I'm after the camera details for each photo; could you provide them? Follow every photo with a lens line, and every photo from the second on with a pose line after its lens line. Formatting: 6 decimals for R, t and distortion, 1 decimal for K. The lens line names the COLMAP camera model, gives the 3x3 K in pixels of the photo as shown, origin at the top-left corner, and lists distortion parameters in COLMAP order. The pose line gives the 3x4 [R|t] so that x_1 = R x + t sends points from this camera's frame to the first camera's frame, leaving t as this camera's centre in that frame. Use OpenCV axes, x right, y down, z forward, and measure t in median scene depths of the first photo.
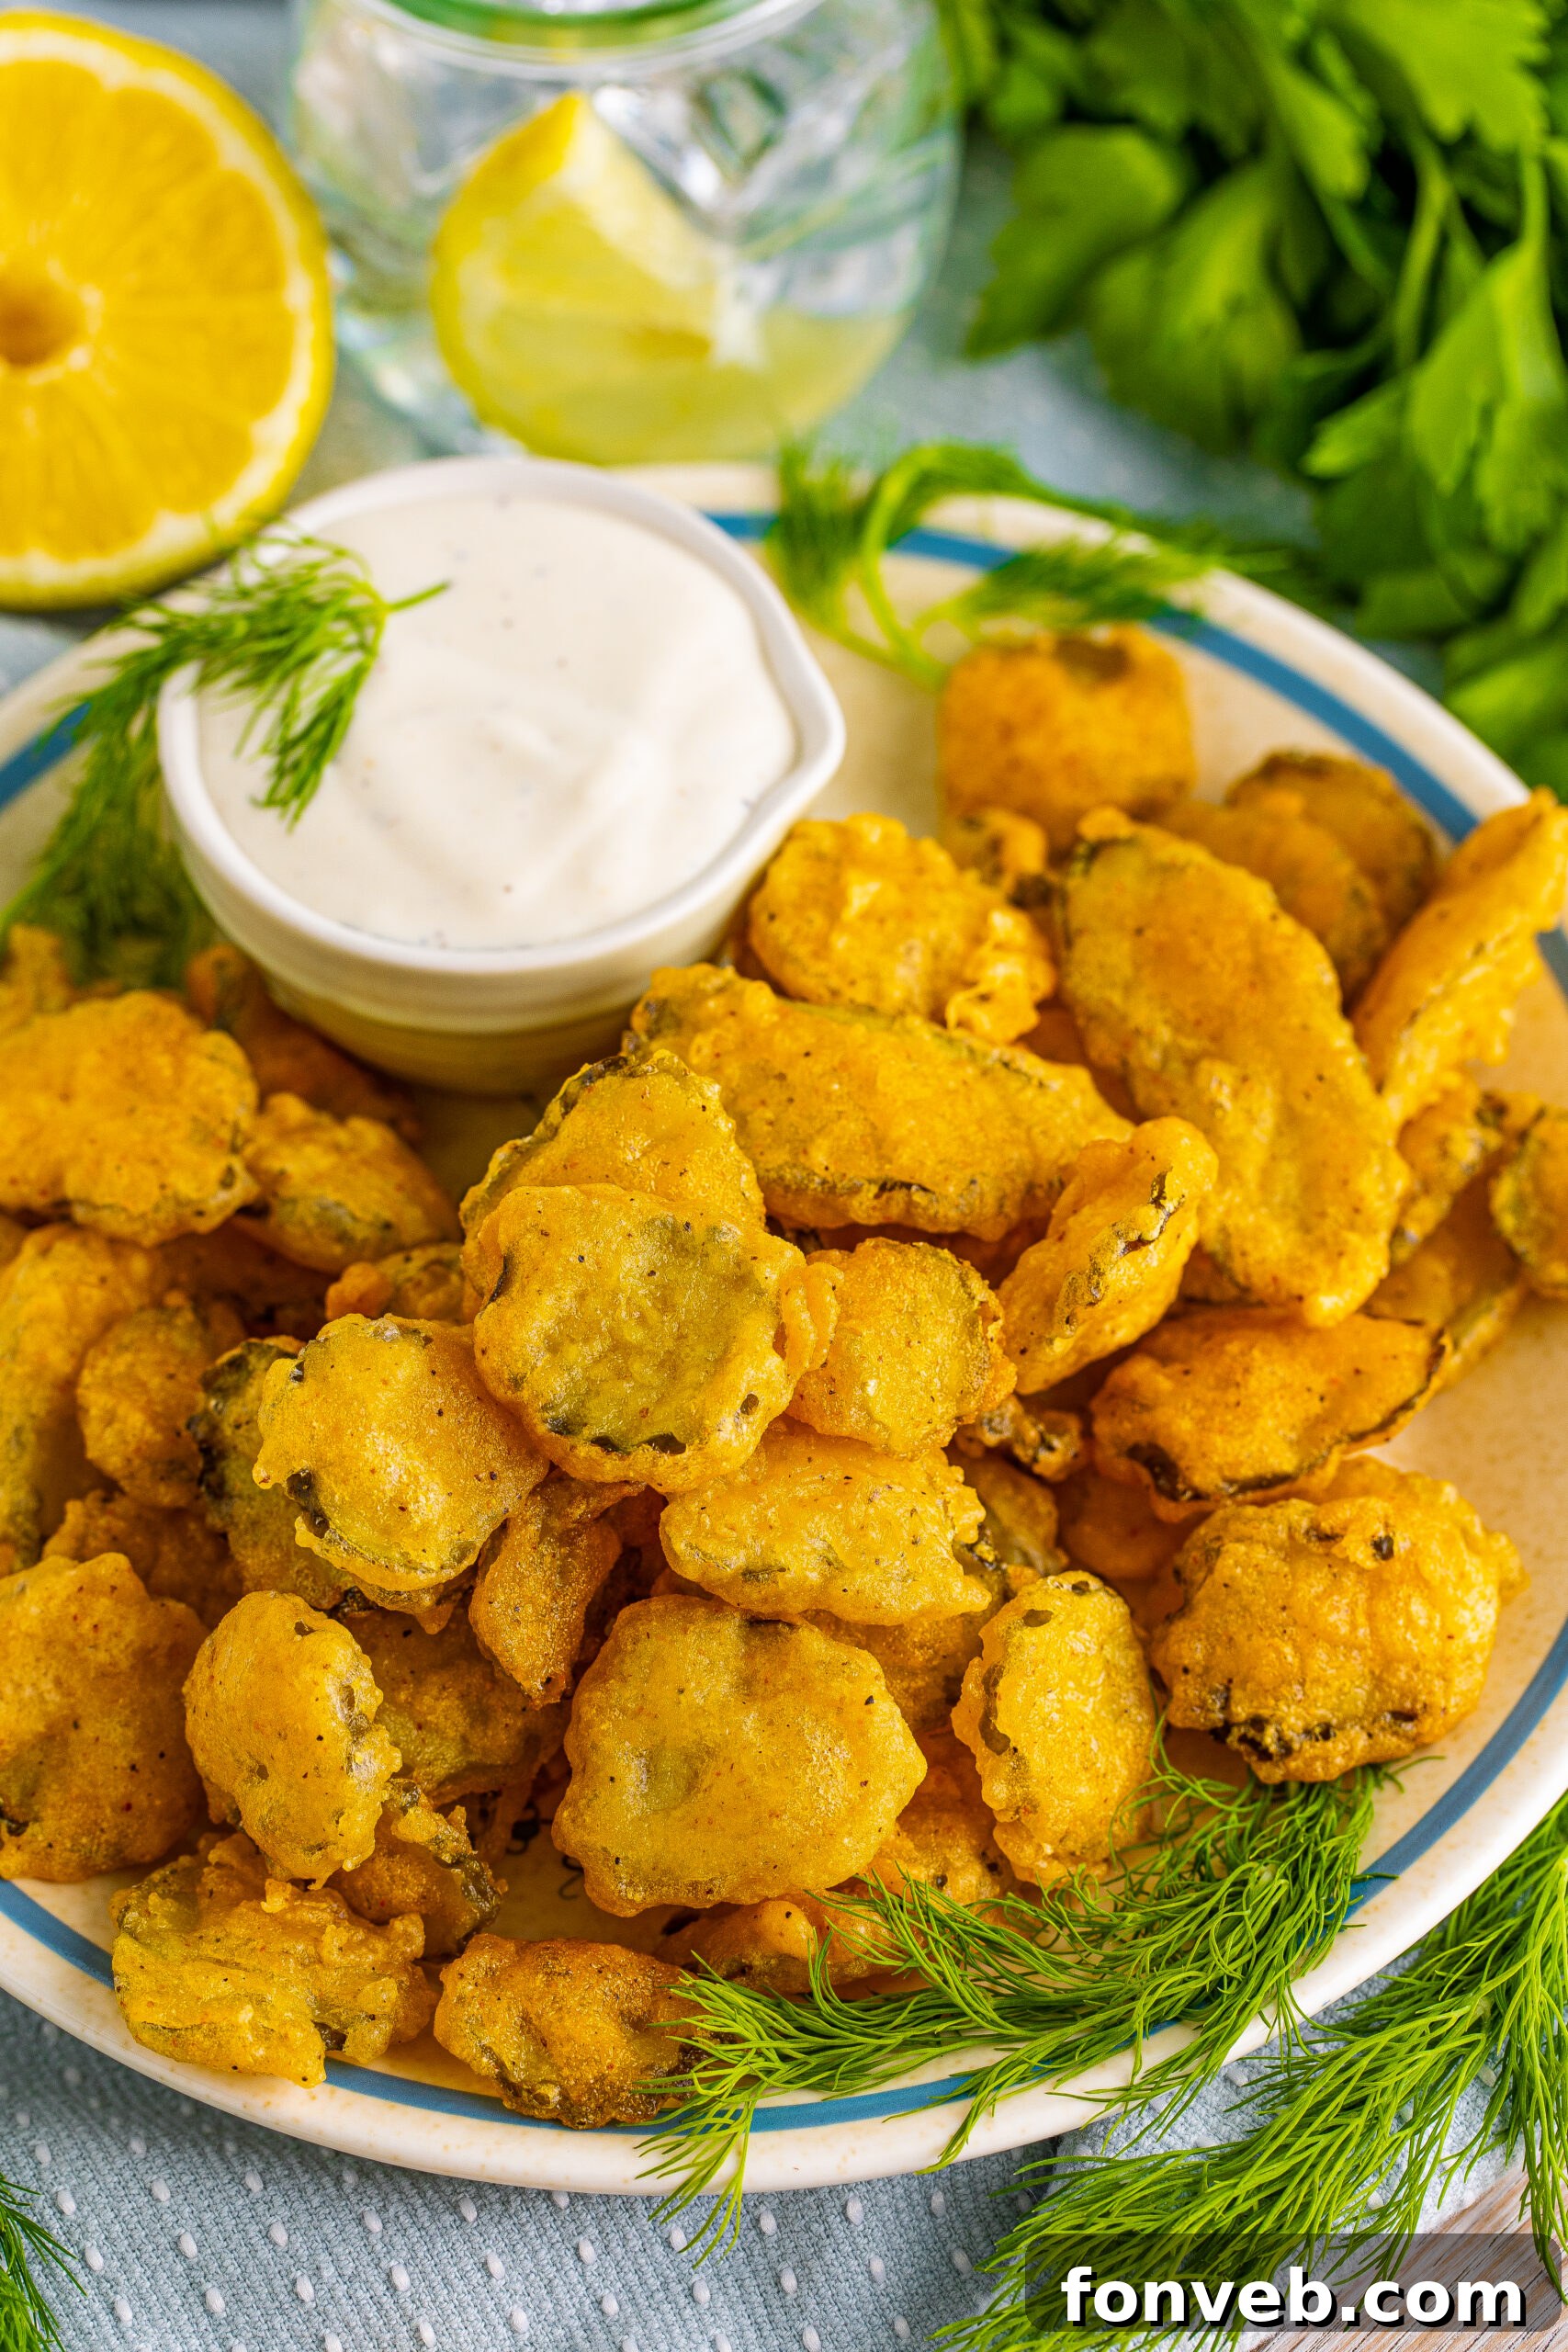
lens RADIAL K [[8328.6, 0, 697.6], [0, 8328.6, 1307.5], [0, 0, 1]] dist [-0.043280, 0.000000]
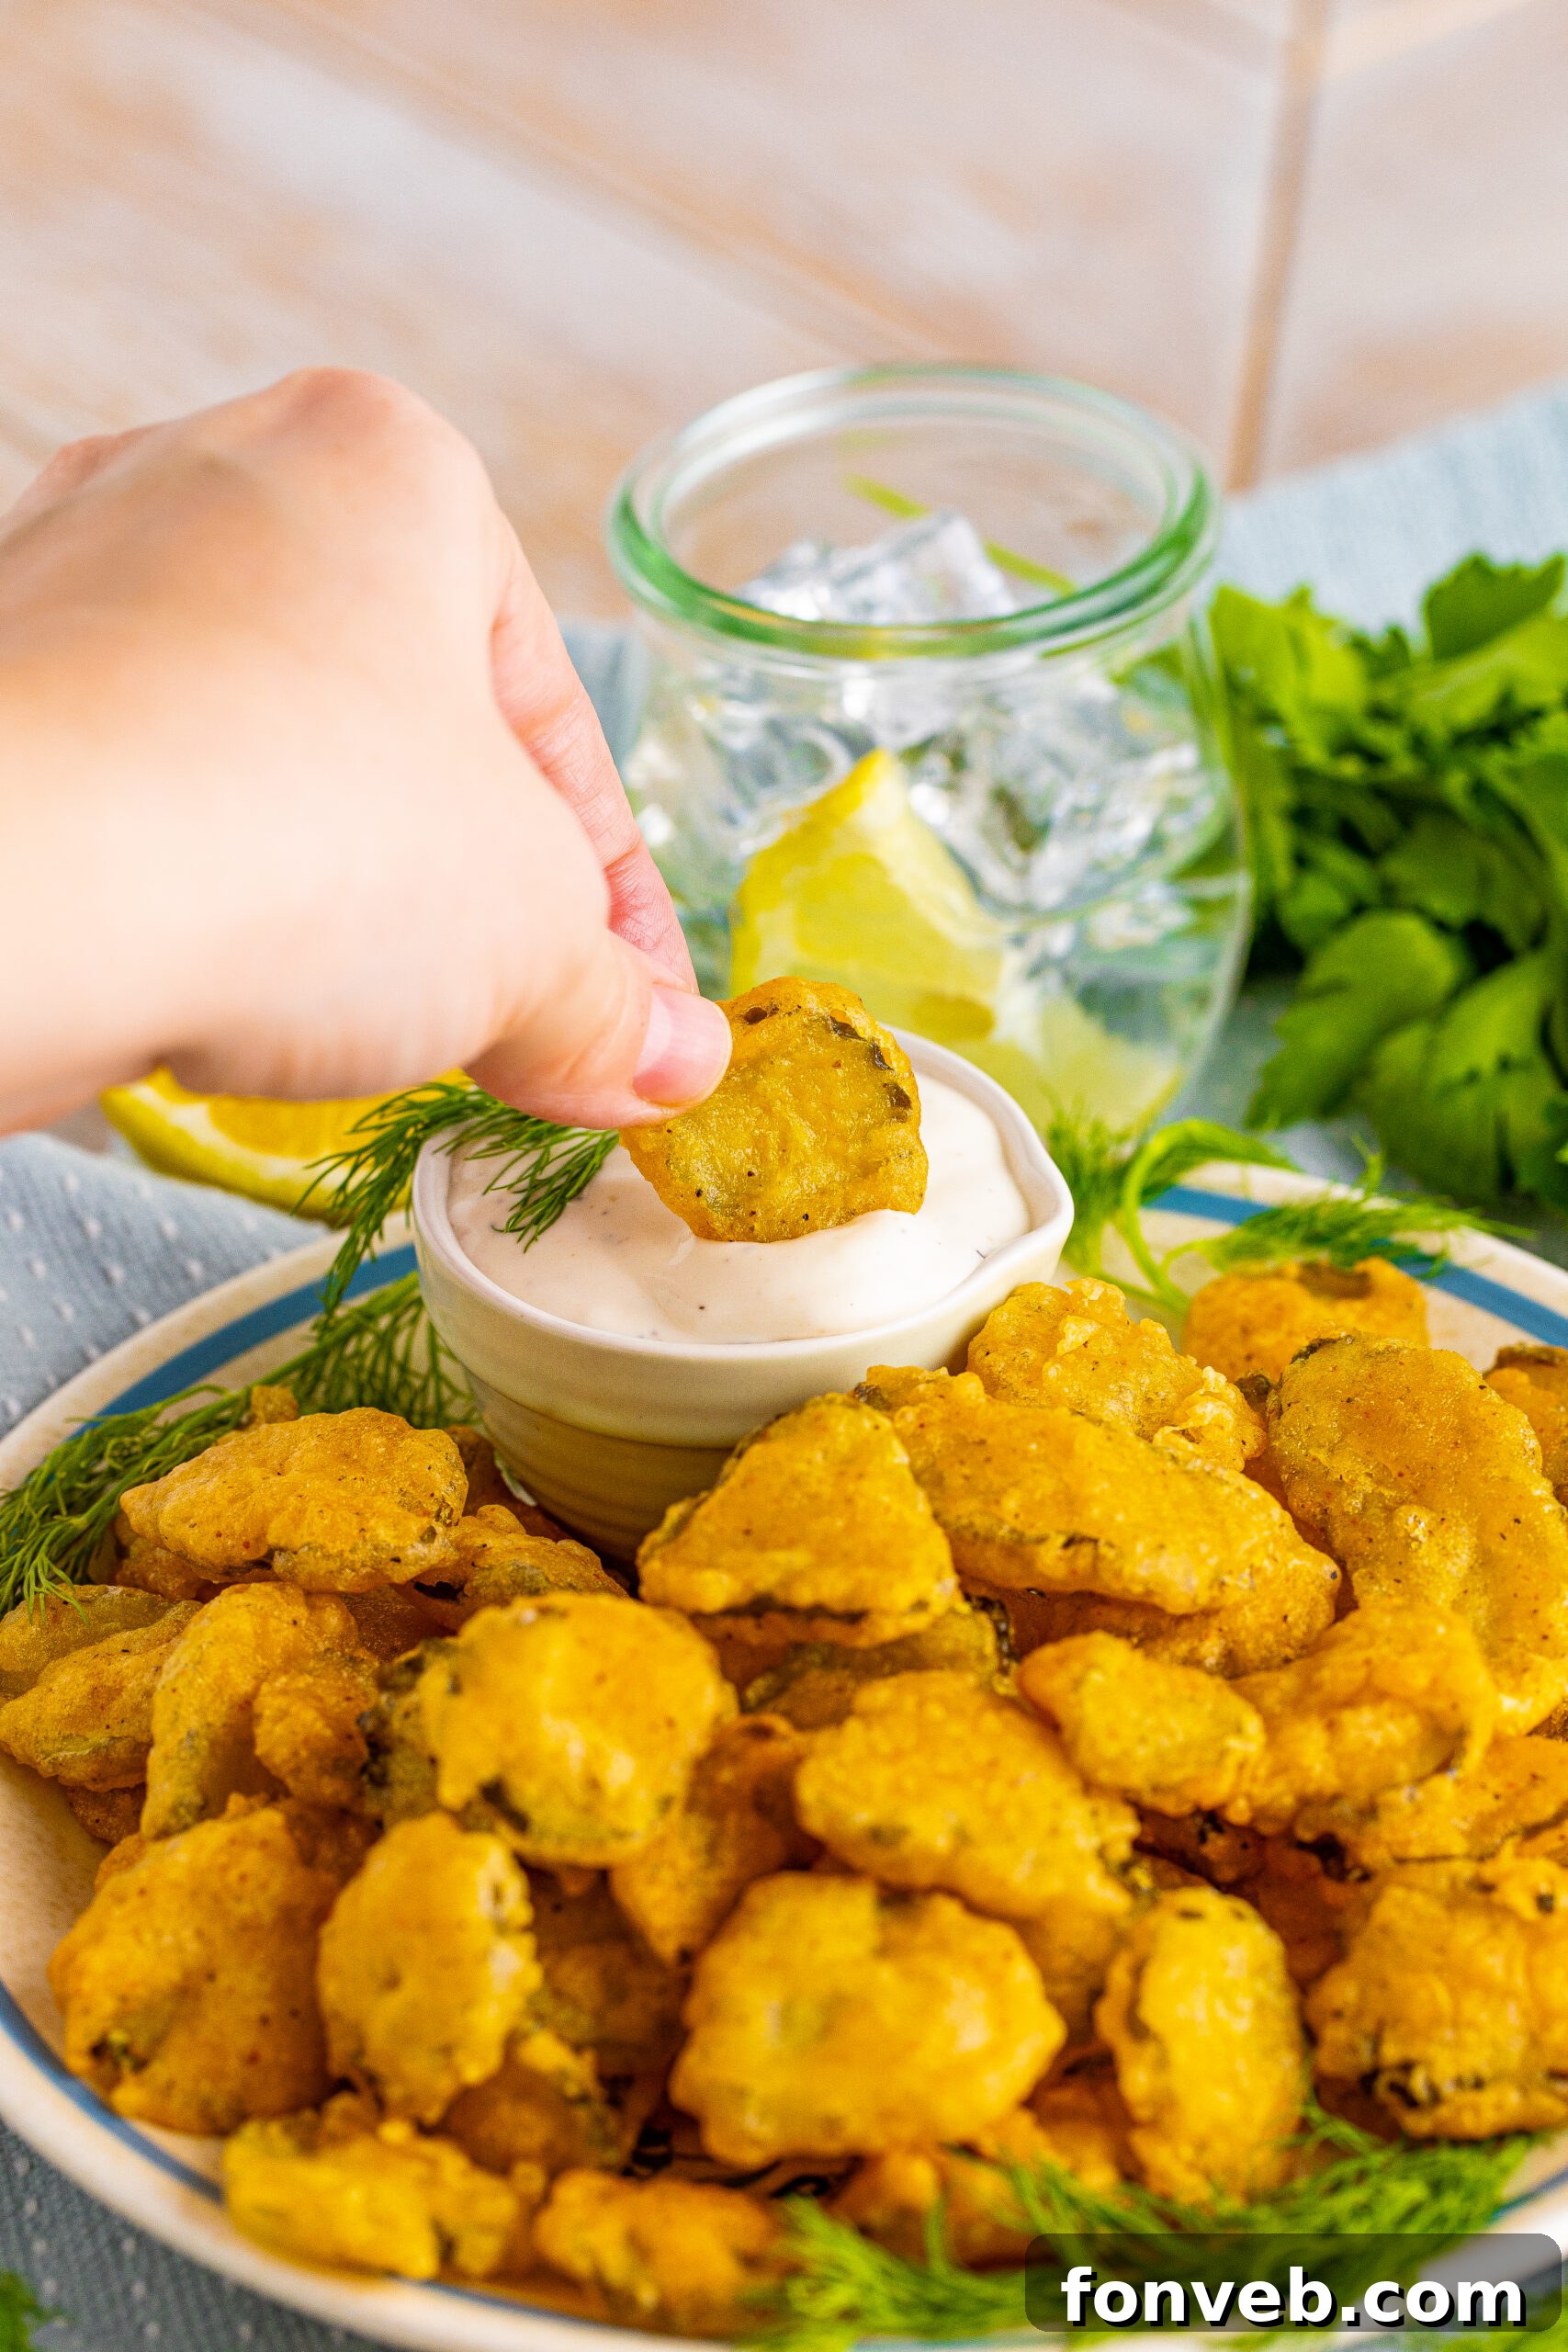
lens RADIAL K [[8328.6, 0, 787.6], [0, 8328.6, 1174.2], [0, 0, 1]] dist [-0.043280, 0.000000]
pose [[0.995118, 0.068176, -0.071363, 0.057330], [-0.090279, 0.920953, -0.379071, 0.330455], [0.039879, 0.383663, 0.922612, 0.054364]]
